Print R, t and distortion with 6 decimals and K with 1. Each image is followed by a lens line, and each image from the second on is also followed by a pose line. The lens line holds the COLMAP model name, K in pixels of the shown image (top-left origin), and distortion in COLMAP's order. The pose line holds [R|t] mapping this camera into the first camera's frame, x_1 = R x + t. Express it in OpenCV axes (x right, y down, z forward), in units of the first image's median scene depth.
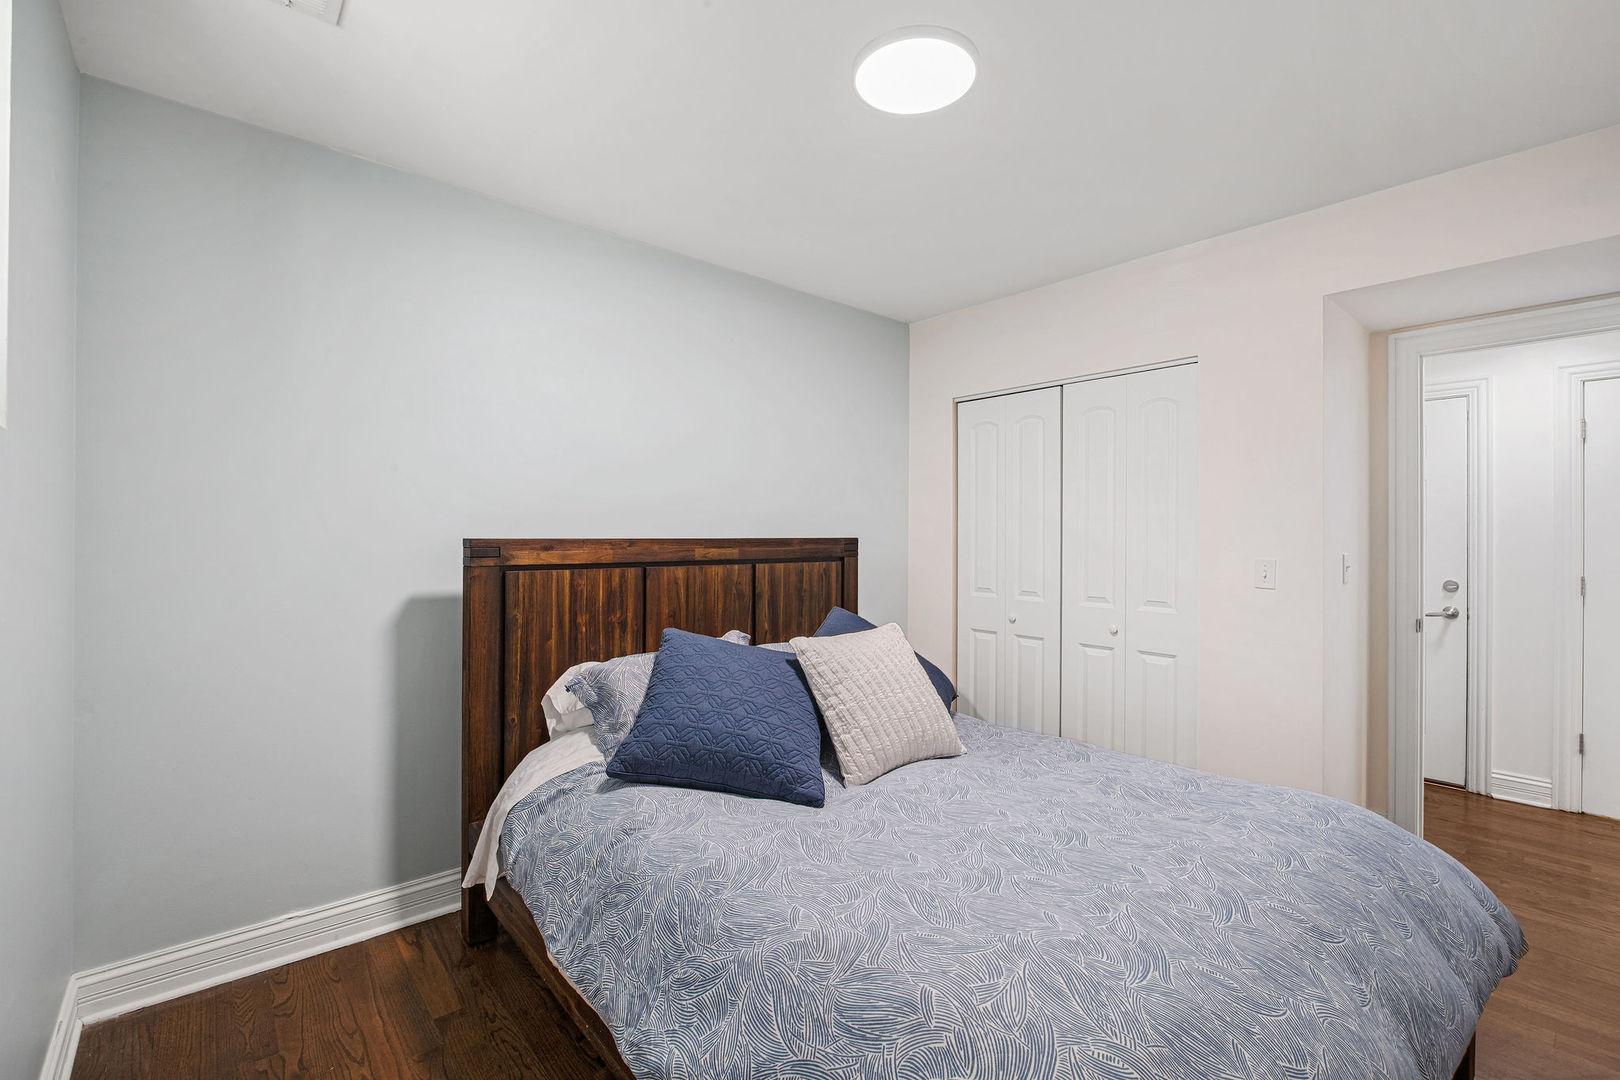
lens RADIAL K [[722.9, 0, 815.5], [0, 722.9, 540.0], [0, 0, 1]] dist [-0.000835, -0.000044]
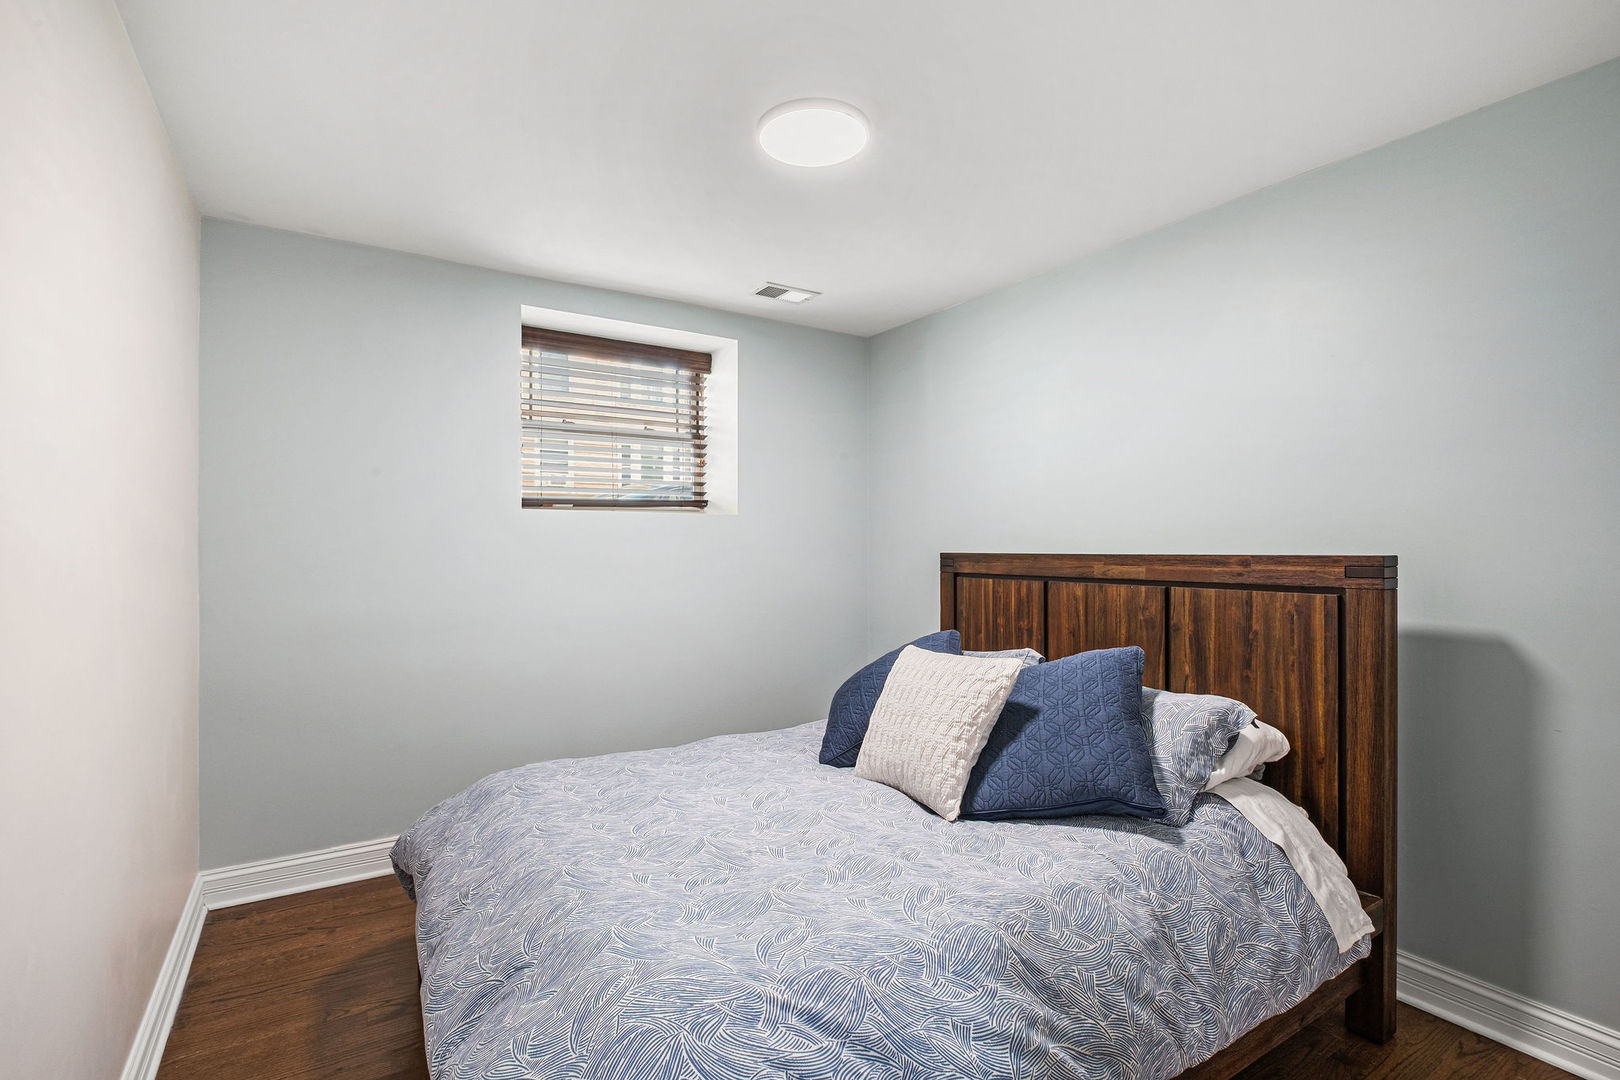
lens RADIAL K [[722.9, 0, 814.7], [0, 722.9, 542.2], [0, 0, 1]] dist [-0.000835, -0.000044]
pose [[-0.151141, -0.008683, -0.988474, 0.807905], [-0.003587, 0.999960, -0.008236, -0.008400], [0.988506, 0.002301, -0.151166, 0.780807]]
